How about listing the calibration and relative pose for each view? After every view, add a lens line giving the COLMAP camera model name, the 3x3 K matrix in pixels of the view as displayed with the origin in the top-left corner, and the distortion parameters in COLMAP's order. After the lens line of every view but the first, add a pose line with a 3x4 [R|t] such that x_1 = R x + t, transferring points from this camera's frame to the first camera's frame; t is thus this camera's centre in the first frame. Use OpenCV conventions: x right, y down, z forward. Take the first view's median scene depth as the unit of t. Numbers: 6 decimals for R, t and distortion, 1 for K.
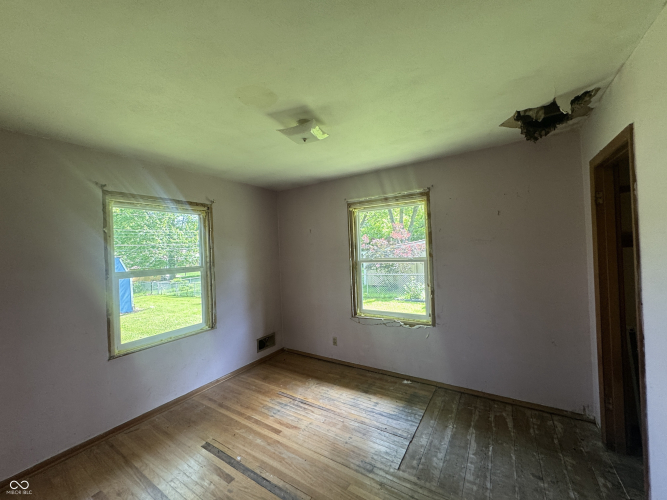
lens RADIAL K [[265.5, 0, 333.1], [0, 265.5, 247.2], [0, 0, 1]] dist [-0.000526, -0.000057]
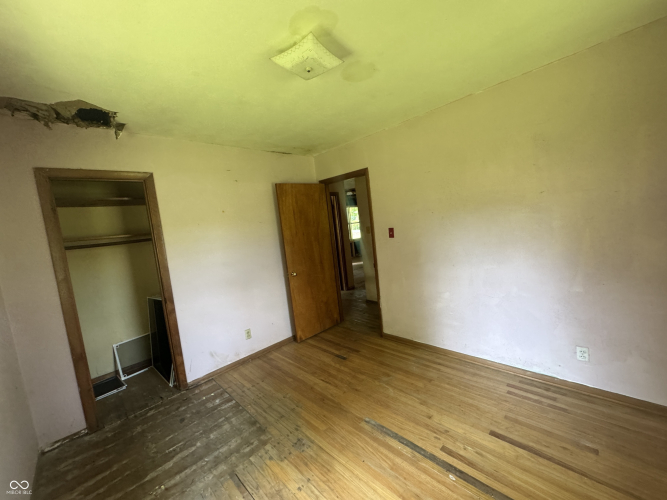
lens RADIAL K [[265.5, 0, 333.1], [0, 265.5, 247.2], [0, 0, 1]] dist [-0.000526, -0.000057]
pose [[-0.962458, 0.120483, 0.243226, -0.234036], [0.141878, 0.987234, 0.072390, 0.039865], [-0.231399, 0.104181, -0.967264, 1.384274]]
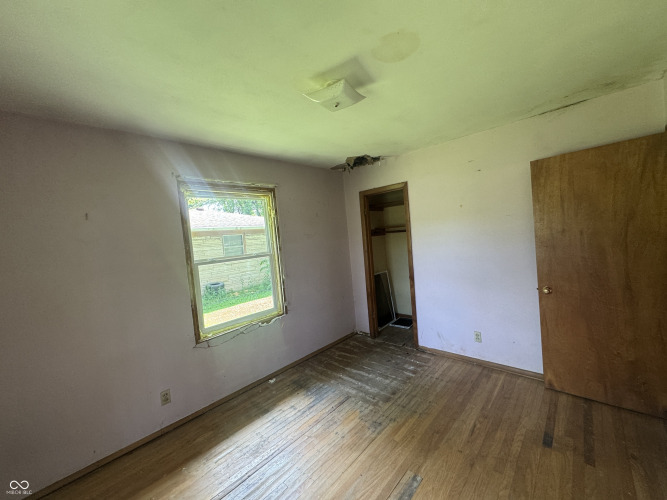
lens RADIAL K [[265.5, 0, 333.1], [0, 265.5, 247.2], [0, 0, 1]] dist [-0.000526, -0.000057]
pose [[0.186416, -0.016066, 0.982340, -0.750037], [0.065284, 0.997859, 0.003931, 0.039976], [-0.980300, 0.063398, 0.187066, 0.687460]]
